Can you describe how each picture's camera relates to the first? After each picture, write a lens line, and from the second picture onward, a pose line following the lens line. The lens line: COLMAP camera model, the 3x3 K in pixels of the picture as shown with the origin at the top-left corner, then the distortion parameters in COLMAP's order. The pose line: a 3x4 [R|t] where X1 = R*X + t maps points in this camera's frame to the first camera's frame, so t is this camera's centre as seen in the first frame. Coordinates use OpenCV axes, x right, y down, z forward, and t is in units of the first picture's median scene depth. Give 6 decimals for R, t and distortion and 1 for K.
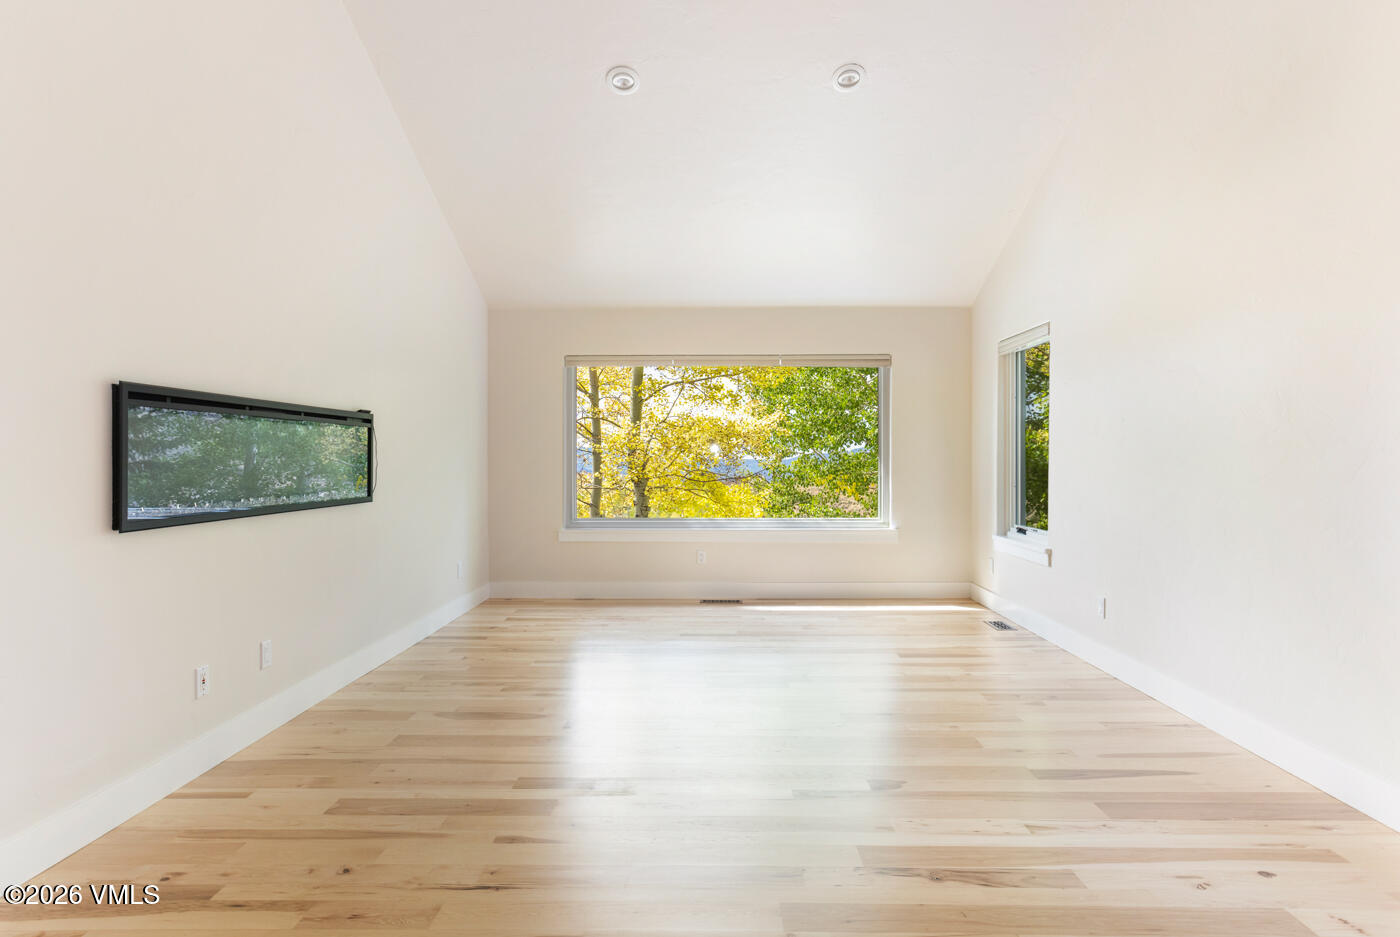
lens RADIAL K [[764.5, 0, 700.0], [0, 764.5, 468.5], [0, 0, 1]] dist [-0.041442, 0.042865]
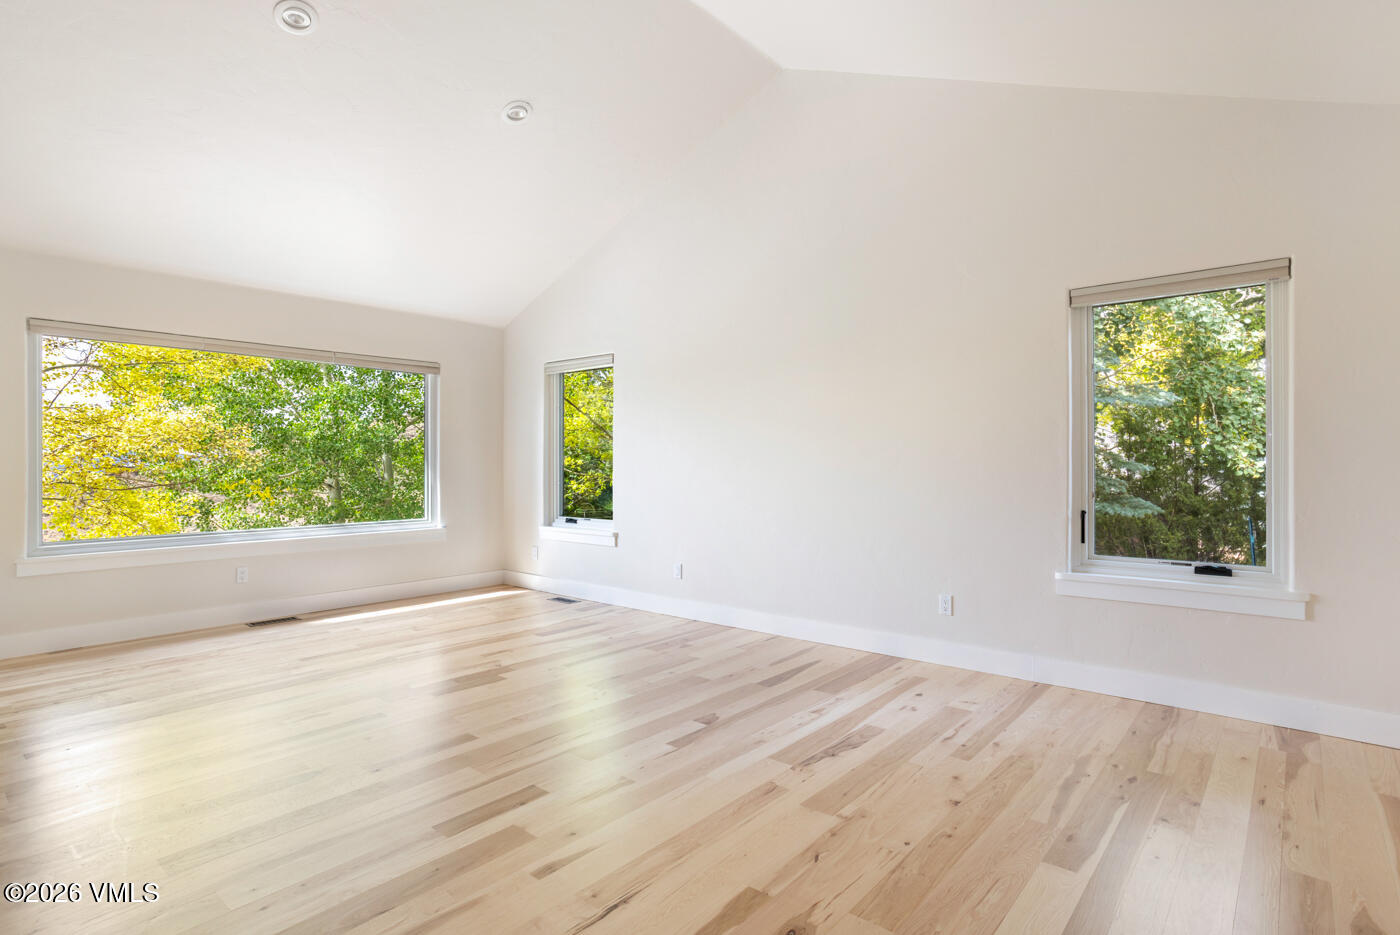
lens RADIAL K [[695.8, 0, 700.0], [0, 695.8, 467.5], [0, 0, 1]] dist [-0.014004, 0.000673]
pose [[0.654081, -0.003397, 0.756417, -0.473368], [0.006783, 0.999976, -0.001374, -0.001192], [-0.756394, 0.006030, 0.654088, 0.184180]]
